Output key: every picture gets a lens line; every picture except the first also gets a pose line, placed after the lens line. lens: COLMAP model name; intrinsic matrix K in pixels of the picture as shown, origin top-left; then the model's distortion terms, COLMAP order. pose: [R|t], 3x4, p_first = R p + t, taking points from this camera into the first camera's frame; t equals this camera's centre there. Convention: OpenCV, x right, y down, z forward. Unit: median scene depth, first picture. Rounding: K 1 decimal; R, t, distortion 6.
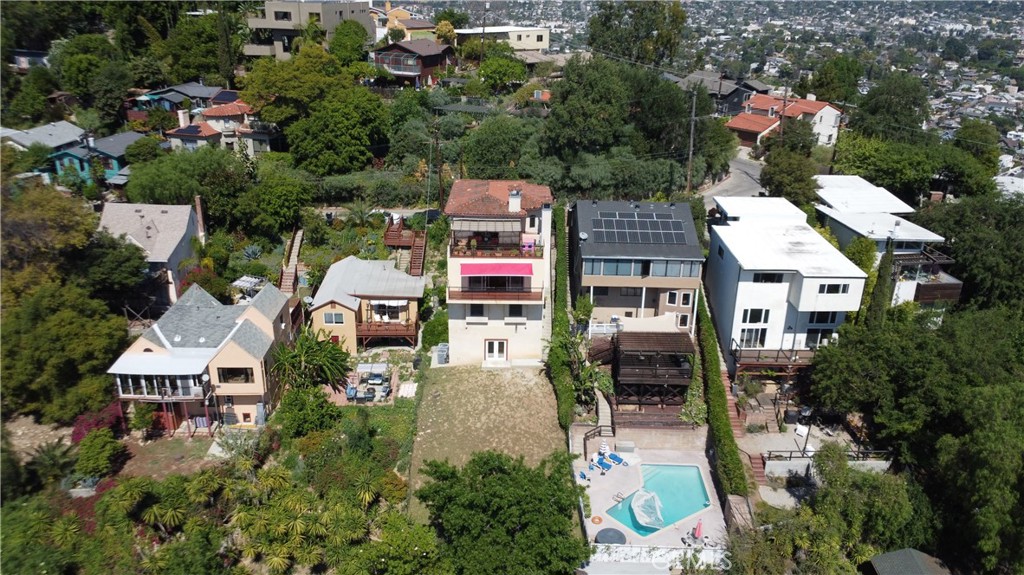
lens RADIAL K [[775.5, 0, 512.0], [0, 775.5, 287.5], [0, 0, 1]] dist [-0.000899, -0.001225]
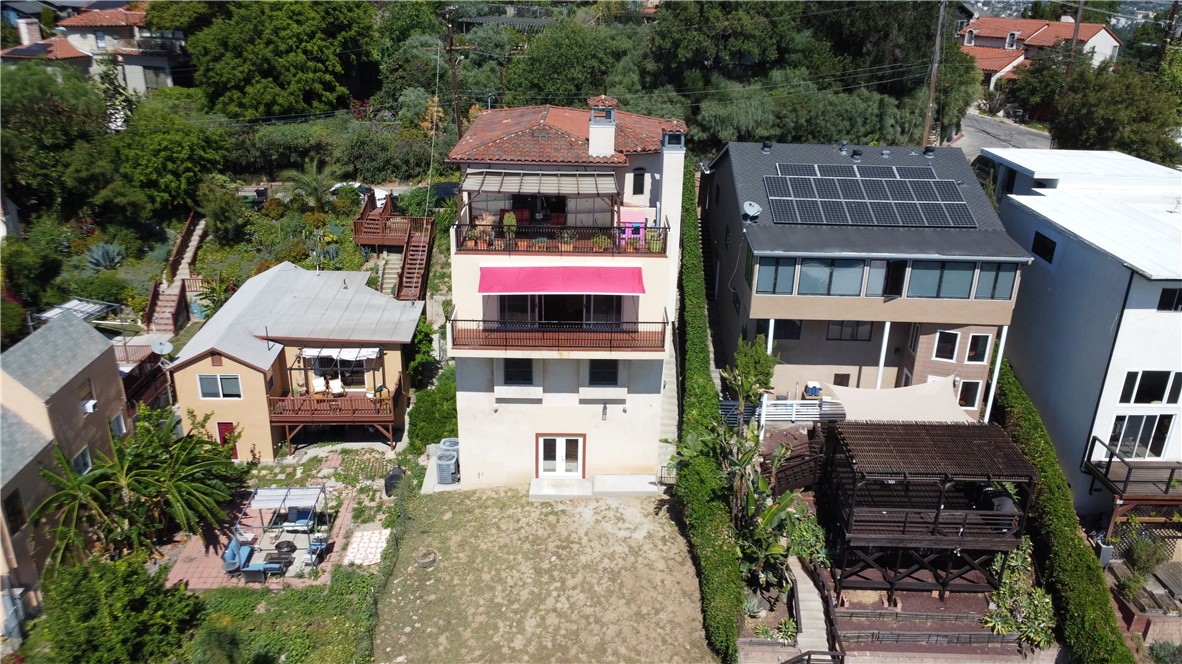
lens RADIAL K [[895.1, 0, 591.0], [0, 895.1, 332.0], [0, 0, 1]] dist [-0.000899, -0.001225]
pose [[0.999979, 0.001476, 0.006297, -0.005935], [-0.001515, 0.999979, 0.006334, 0.002601], [-0.006287, -0.006344, 0.999960, 0.465994]]
